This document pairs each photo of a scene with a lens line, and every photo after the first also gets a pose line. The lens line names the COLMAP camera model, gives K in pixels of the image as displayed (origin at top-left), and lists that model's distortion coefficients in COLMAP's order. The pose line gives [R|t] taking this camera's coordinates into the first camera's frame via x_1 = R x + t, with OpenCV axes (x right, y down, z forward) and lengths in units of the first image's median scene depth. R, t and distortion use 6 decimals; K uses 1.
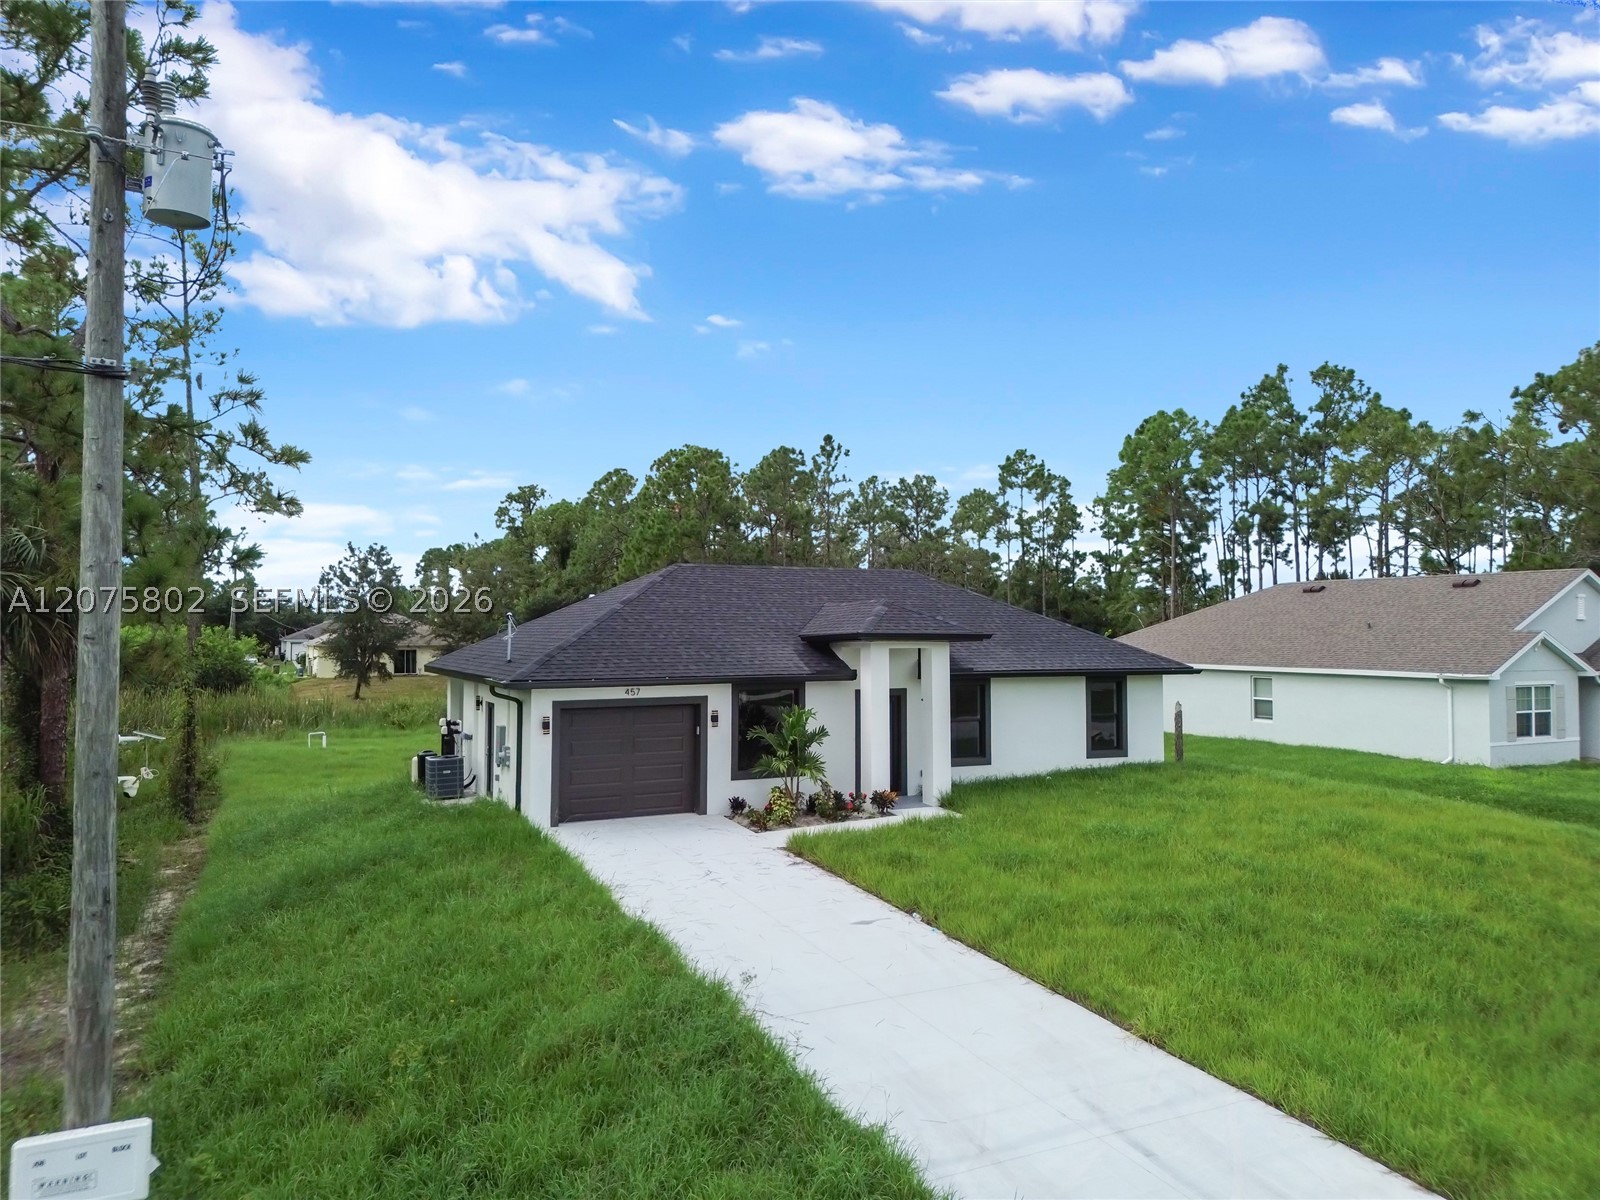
lens RADIAL K [[1114.0, 0, 805.0], [0, 1114.0, 603.8], [0, 0, 1]] dist [0.075306, -0.078044]
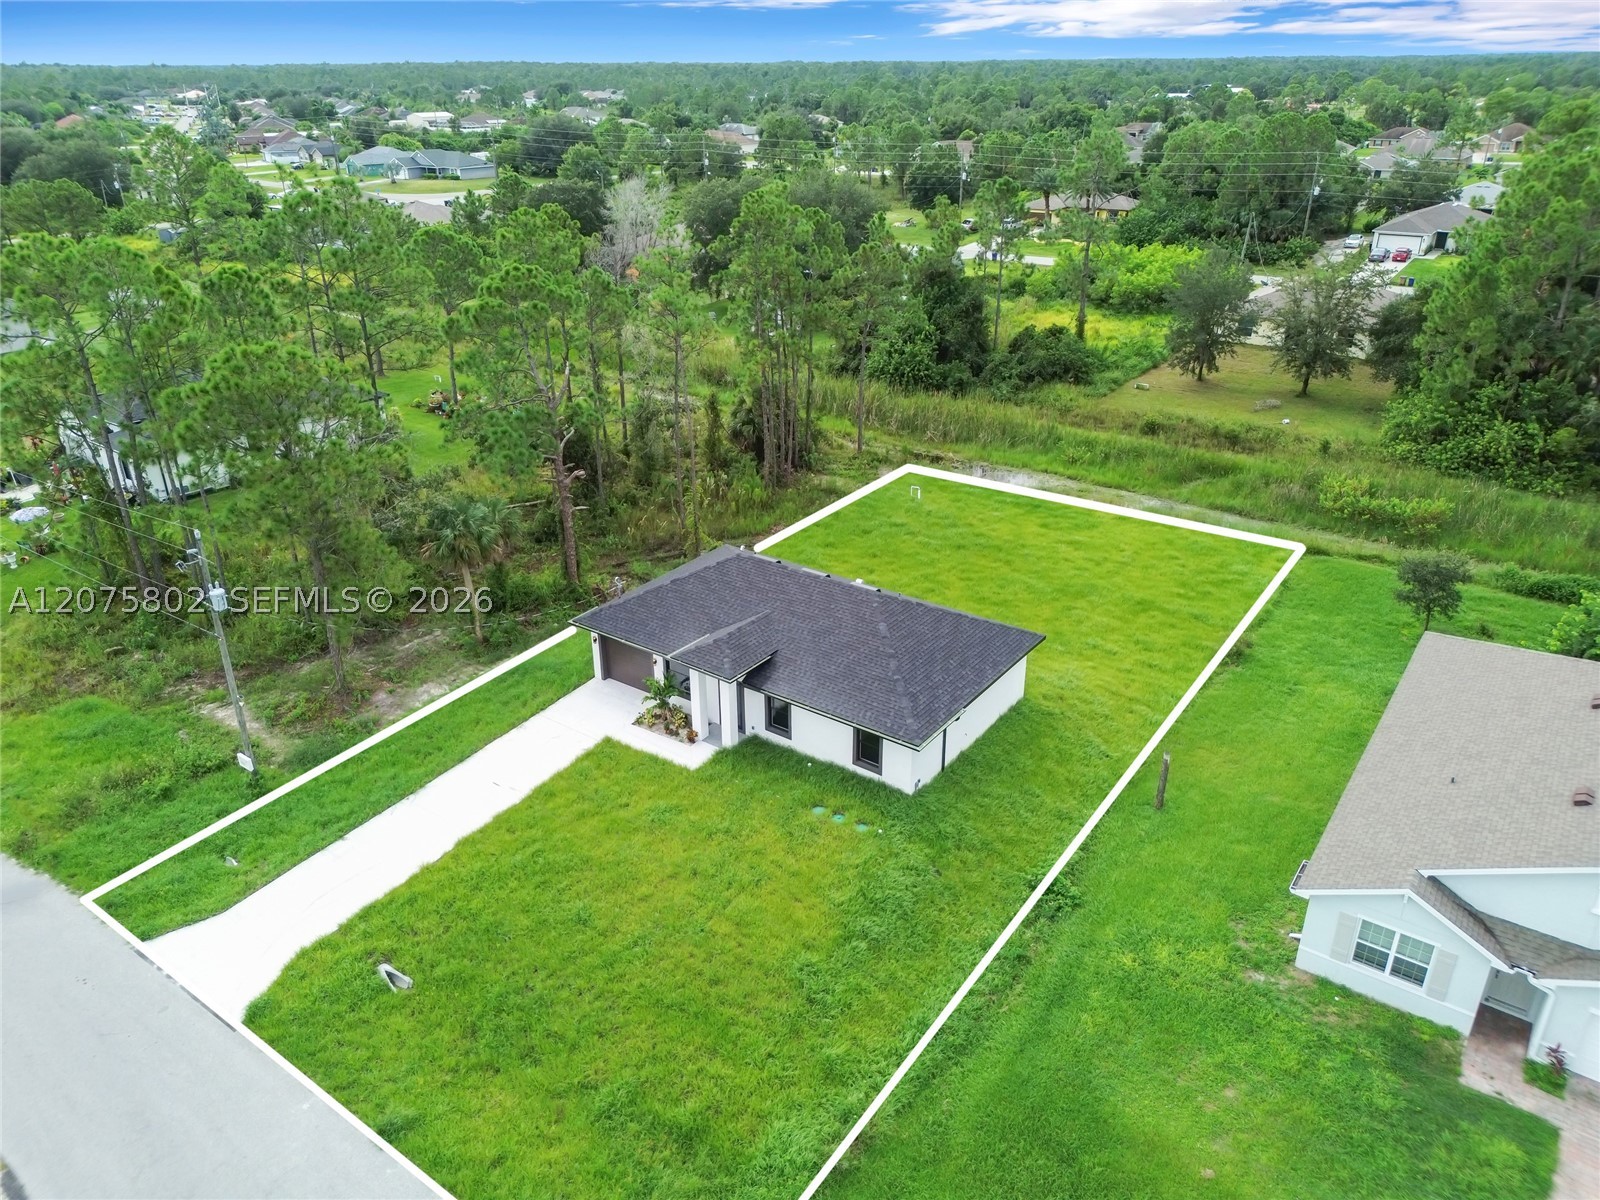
lens RADIAL K [[1130.0, 0, 800.0], [0, 1130.0, 600.0], [0, 0, 1]] dist [0.082923, -0.081252]
pose [[0.457348, 0.375687, -0.806035, 1.354429], [0.034654, 0.898165, 0.438291, -0.730209], [0.888612, -0.228384, 0.397755, 0.368085]]
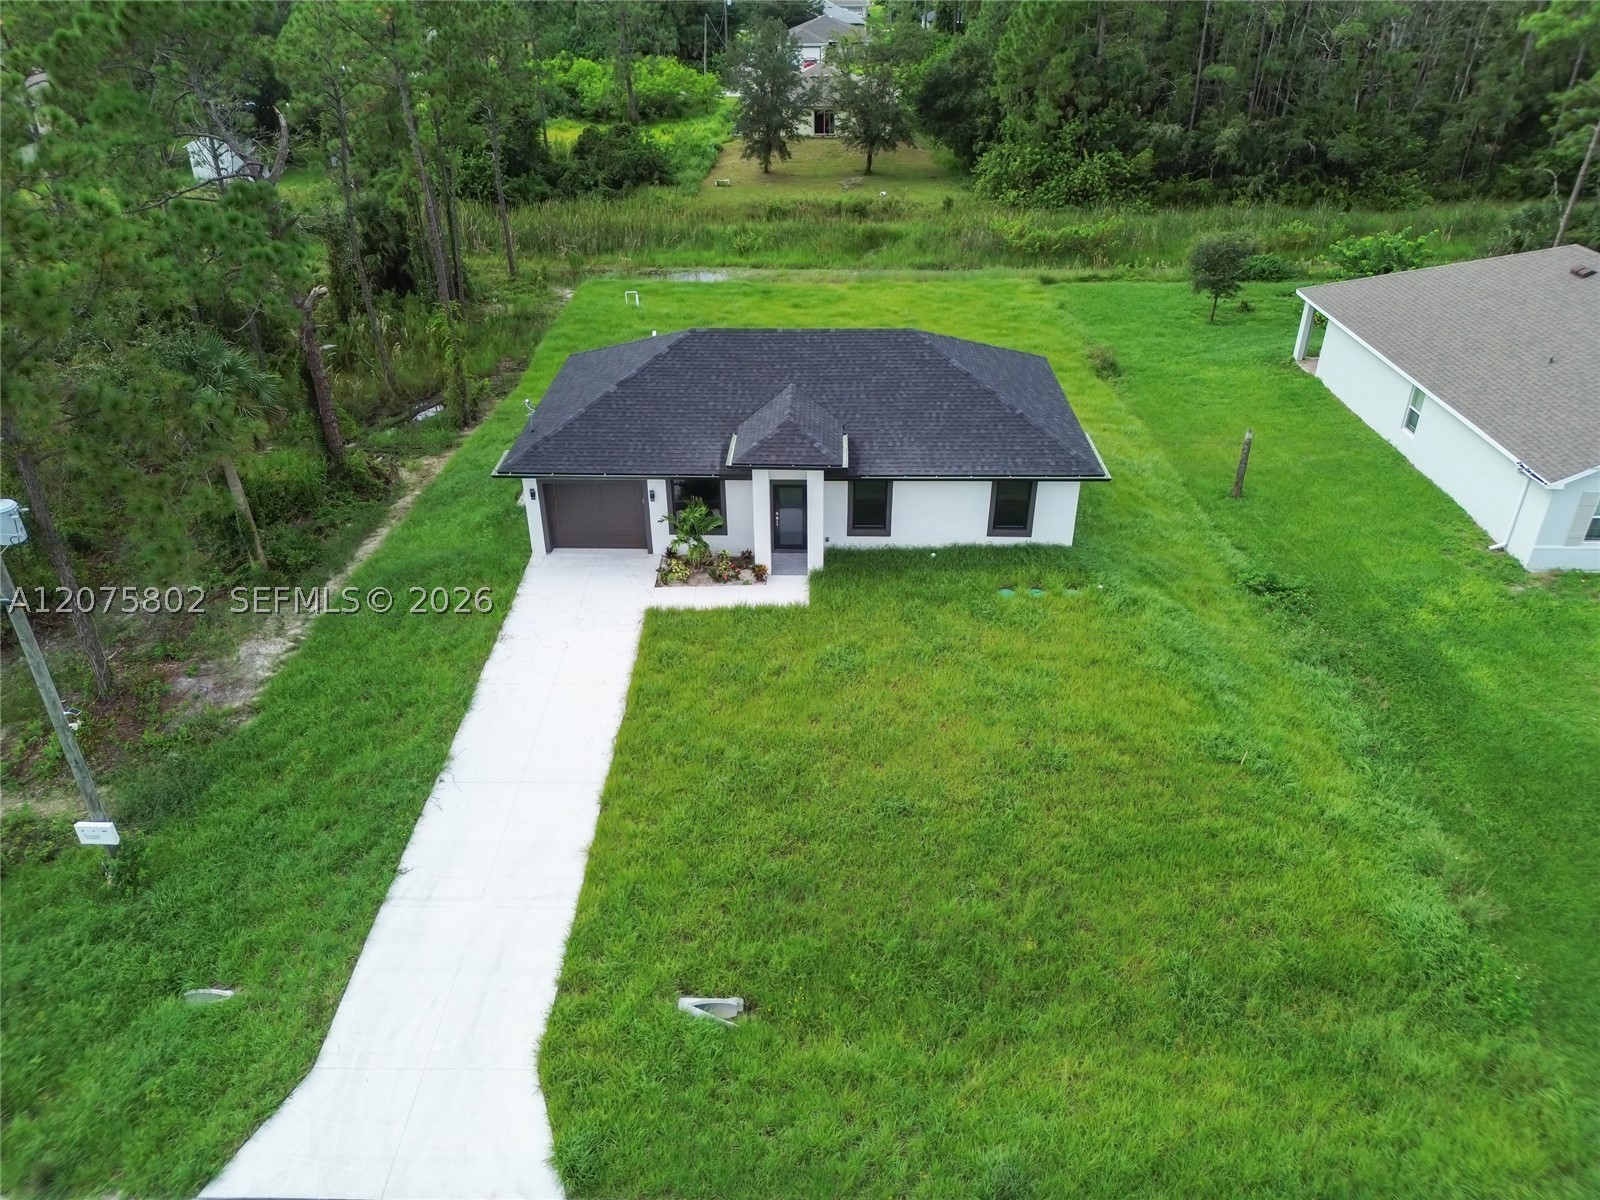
lens RADIAL K [[1114.0, 0, 805.0], [0, 1114.0, 603.8], [0, 0, 1]] dist [0.075306, -0.078044]
pose [[0.883236, 0.235677, -0.405402, 0.572508], [0.017851, 0.847002, 0.531289, -0.437344], [0.468589, -0.476490, 0.743896, -0.023100]]
